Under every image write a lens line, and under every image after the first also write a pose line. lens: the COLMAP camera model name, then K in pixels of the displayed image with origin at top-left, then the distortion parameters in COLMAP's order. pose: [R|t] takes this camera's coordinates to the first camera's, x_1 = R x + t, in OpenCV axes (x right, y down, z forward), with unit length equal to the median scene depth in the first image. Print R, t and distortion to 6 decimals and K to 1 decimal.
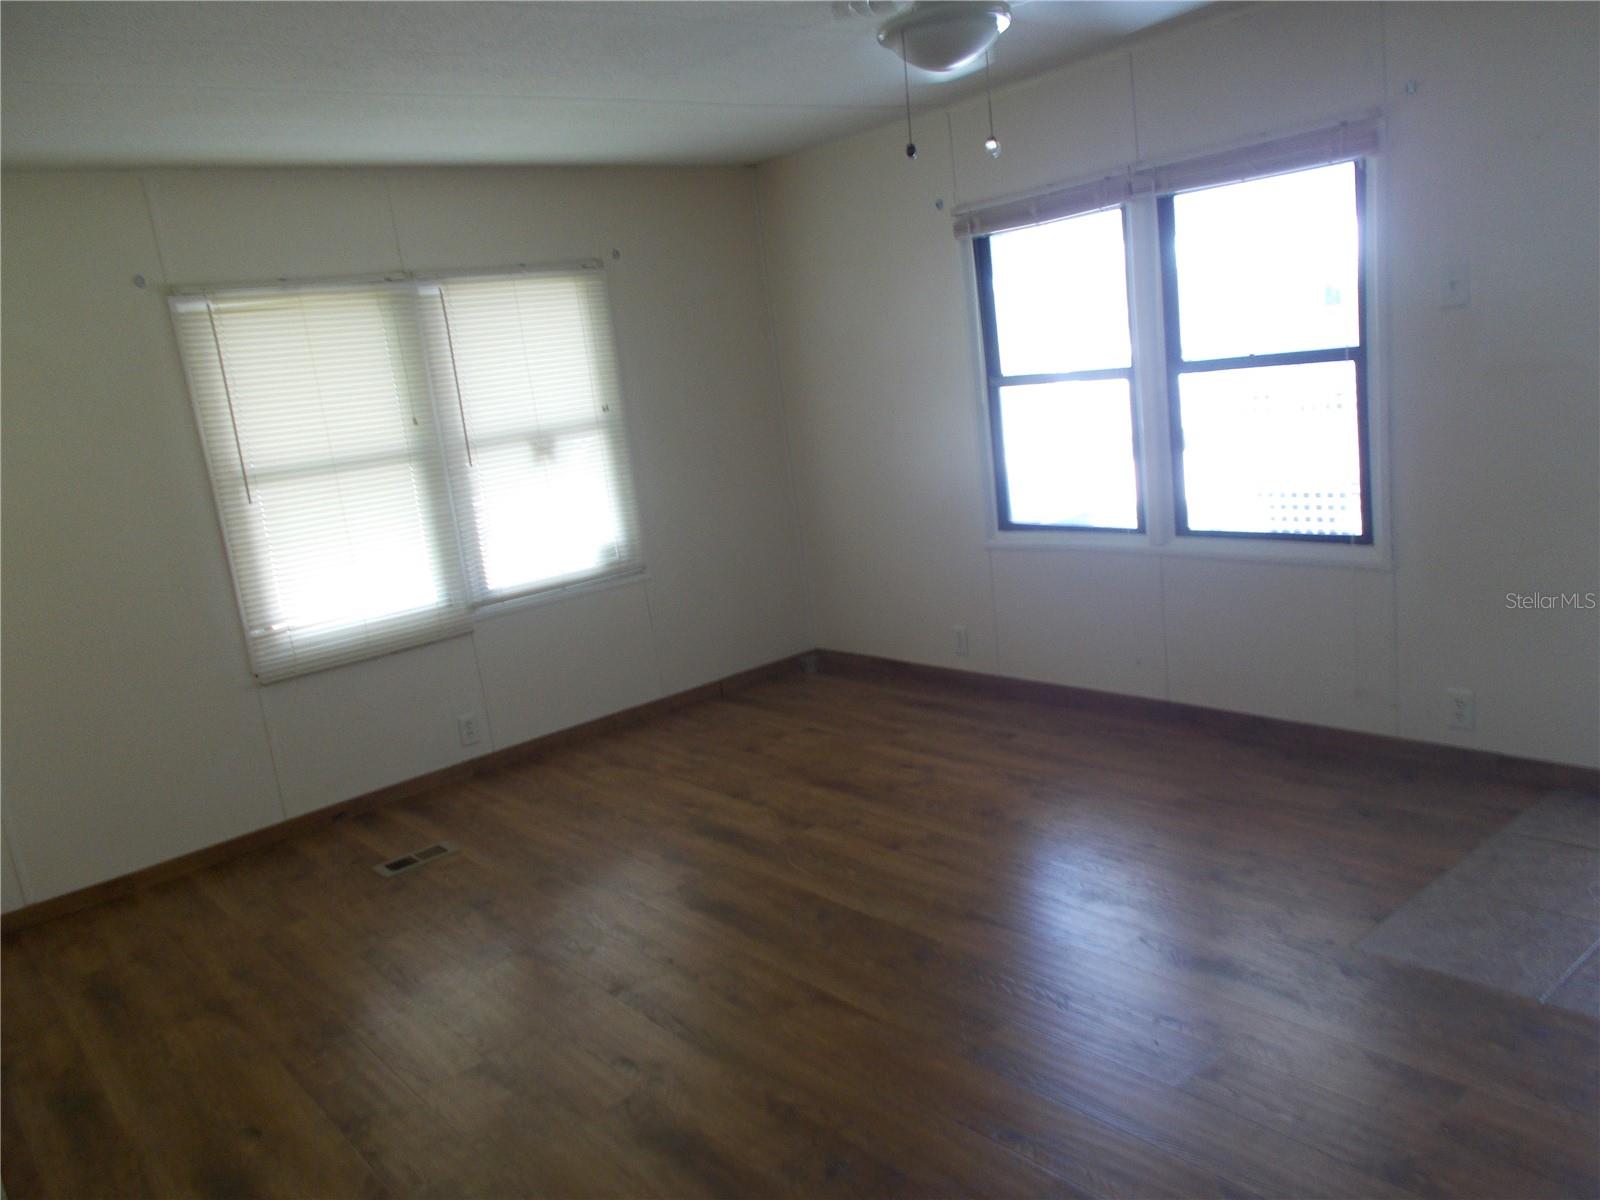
lens RADIAL K [[1243.0, 0, 798.6], [0, 1243.0, 599.0], [0, 0, 1]] dist [0.024948, -0.013887]
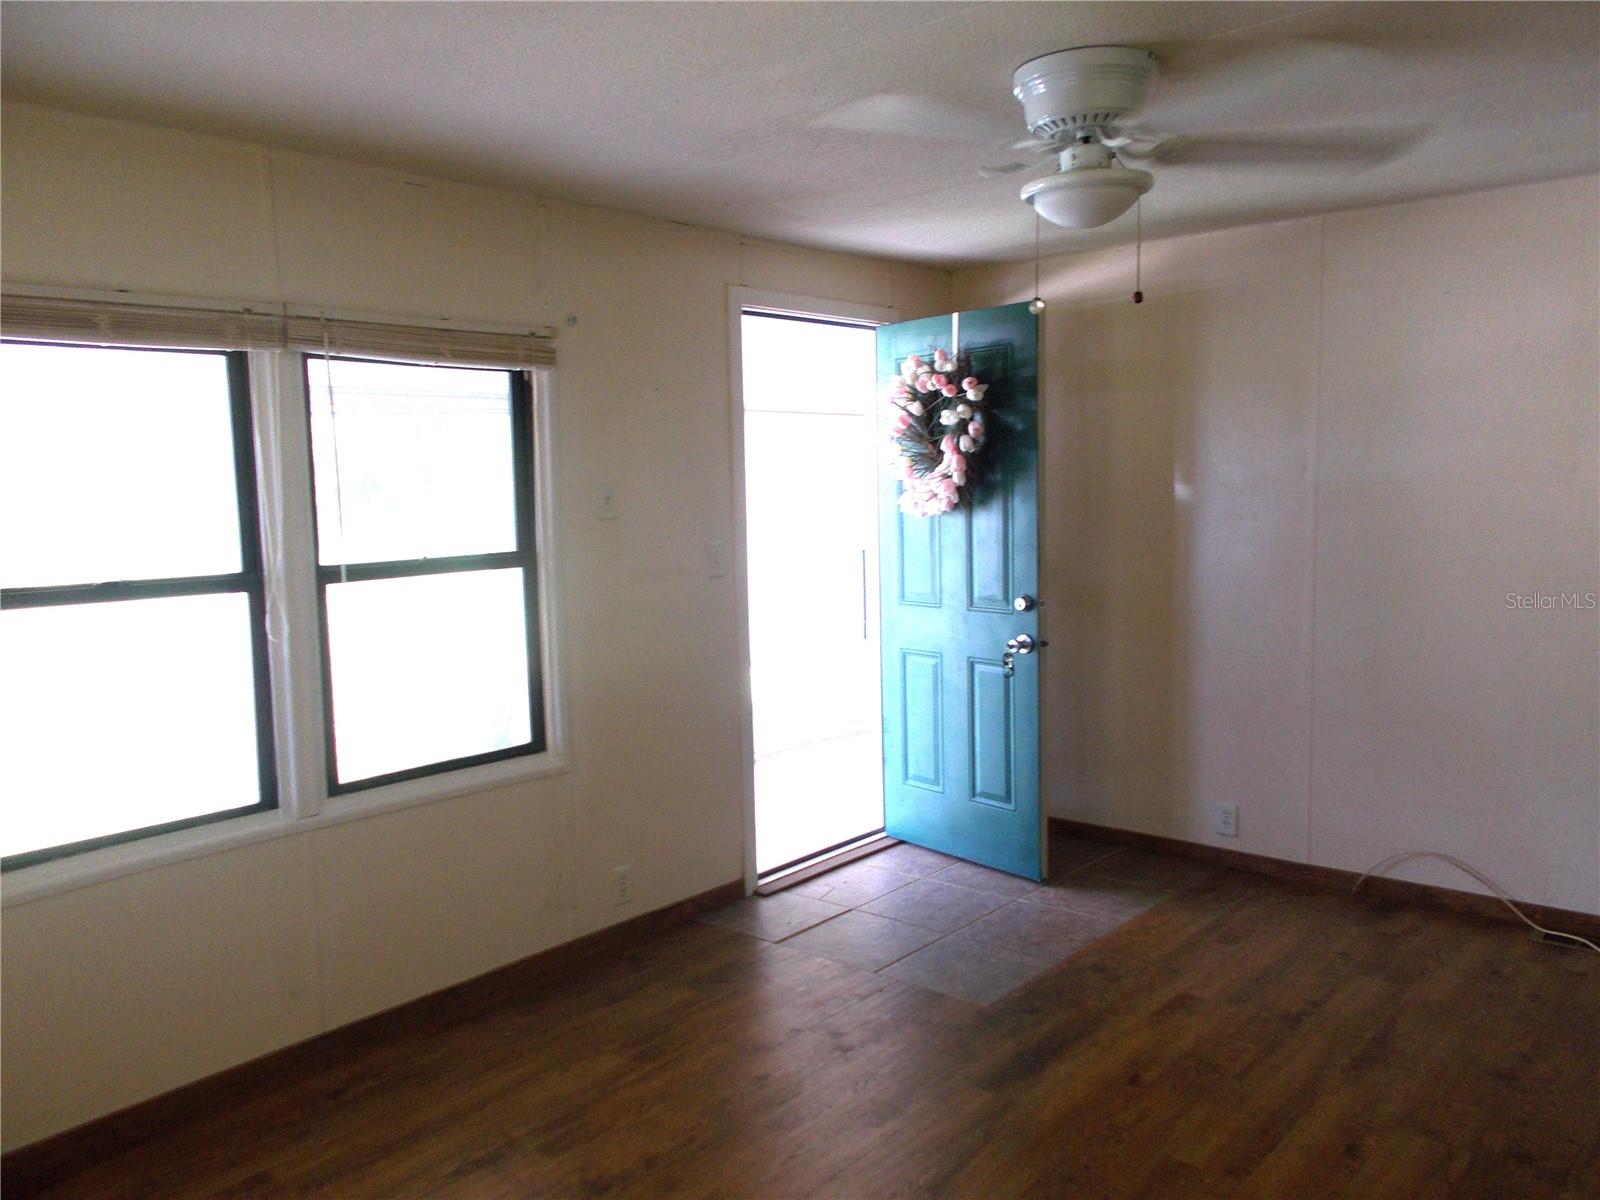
lens RADIAL K [[1243.0, 0, 800.1], [0, 1243.0, 604.0], [0, 0, 1]] dist [0.024948, -0.013887]
pose [[-0.148312, 0.032222, 0.988415, -0.511301], [0.241880, 0.970295, 0.004663, -0.105106], [-0.958904, 0.239769, -0.151701, 0.872698]]
